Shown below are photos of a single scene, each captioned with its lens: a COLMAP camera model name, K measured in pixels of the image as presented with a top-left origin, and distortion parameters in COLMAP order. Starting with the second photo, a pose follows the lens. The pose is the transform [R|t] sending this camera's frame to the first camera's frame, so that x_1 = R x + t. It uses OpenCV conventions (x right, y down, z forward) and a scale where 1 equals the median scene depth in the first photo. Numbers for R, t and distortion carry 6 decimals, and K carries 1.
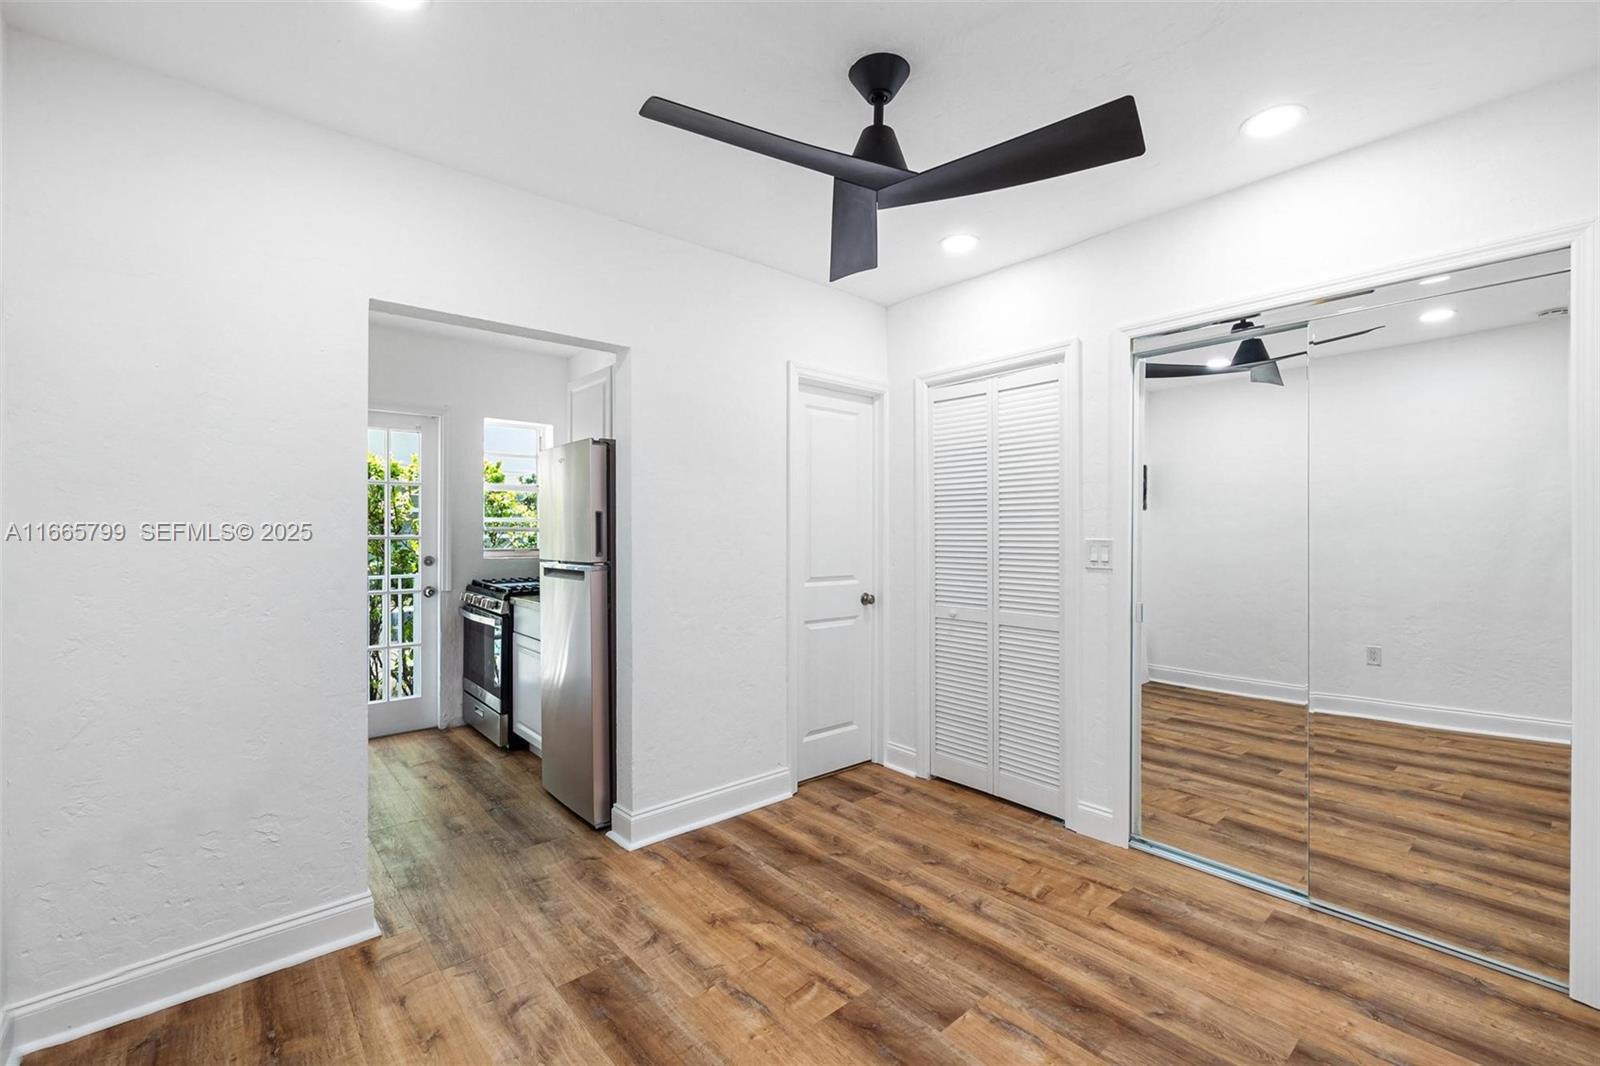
lens RADIAL K [[661.5, 0, 797.2], [0, 661.5, 536.0], [0, 0, 1]] dist [-0.007911, 0.001857]
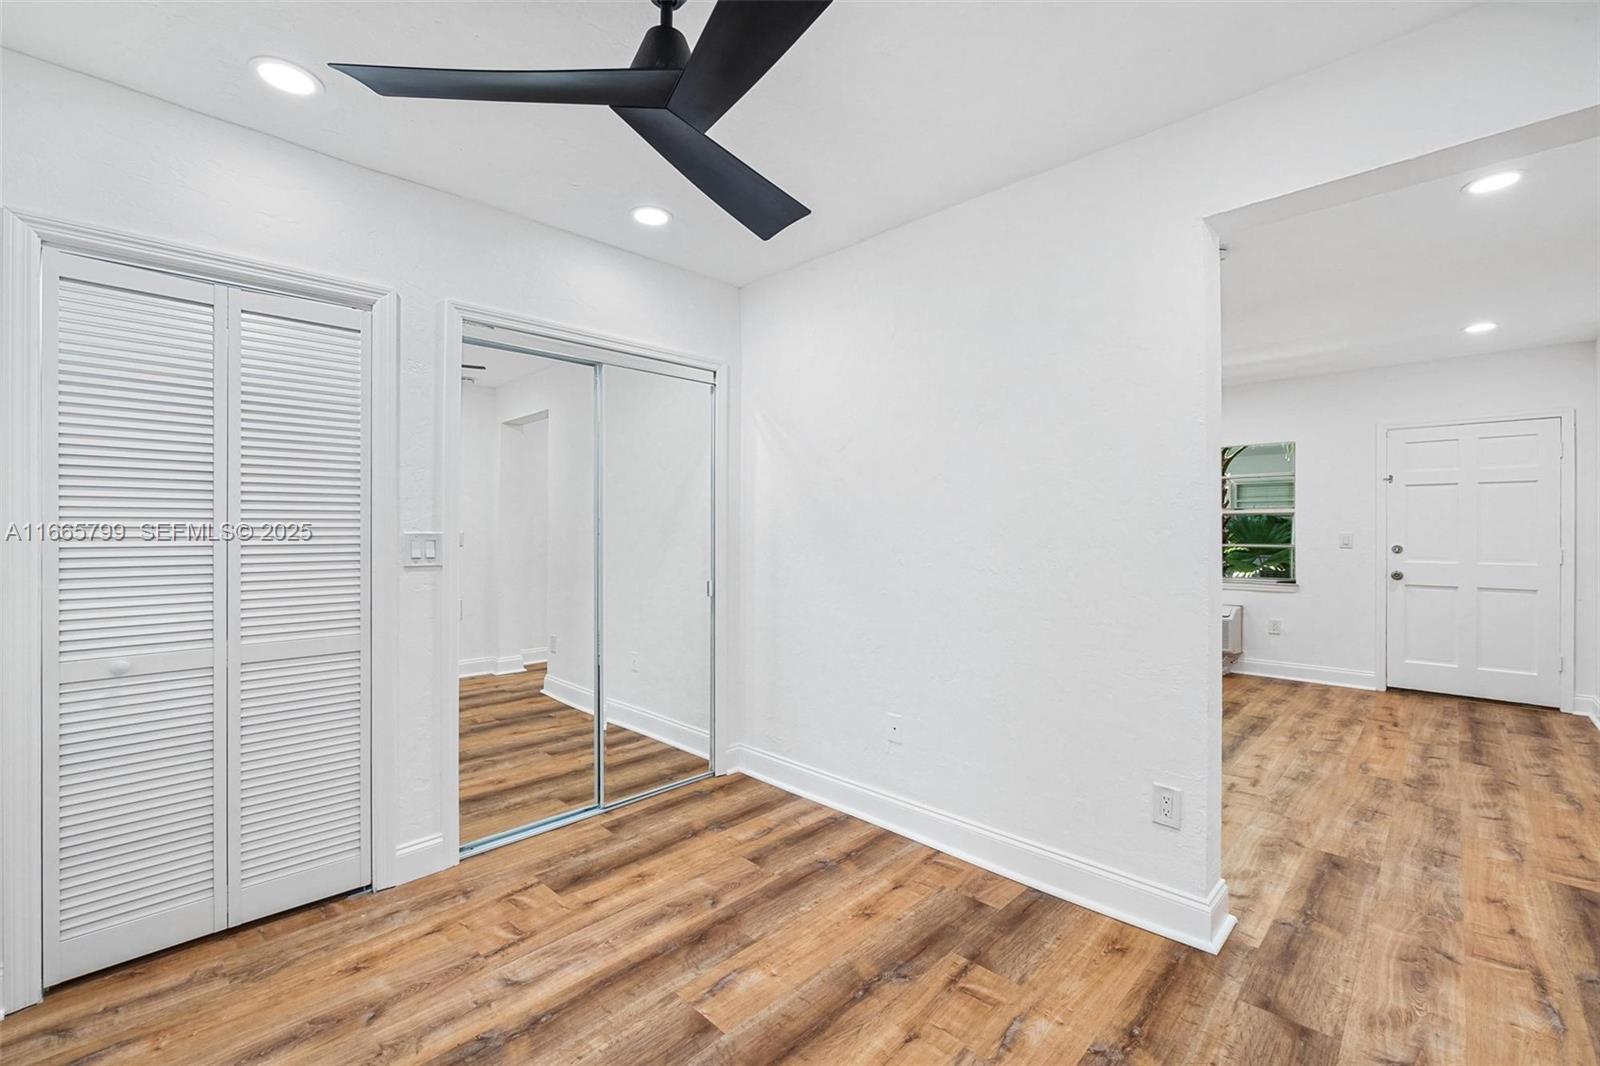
lens RADIAL K [[661.5, 0, 807.7], [0, 661.5, 533.7], [0, 0, 1]] dist [-0.007911, 0.001857]
pose [[-0.073686, -0.007373, 0.997254, -0.548483], [0.003387, 0.999965, 0.007643, 0.001630], [-0.997276, 0.003941, -0.073658, 0.679548]]
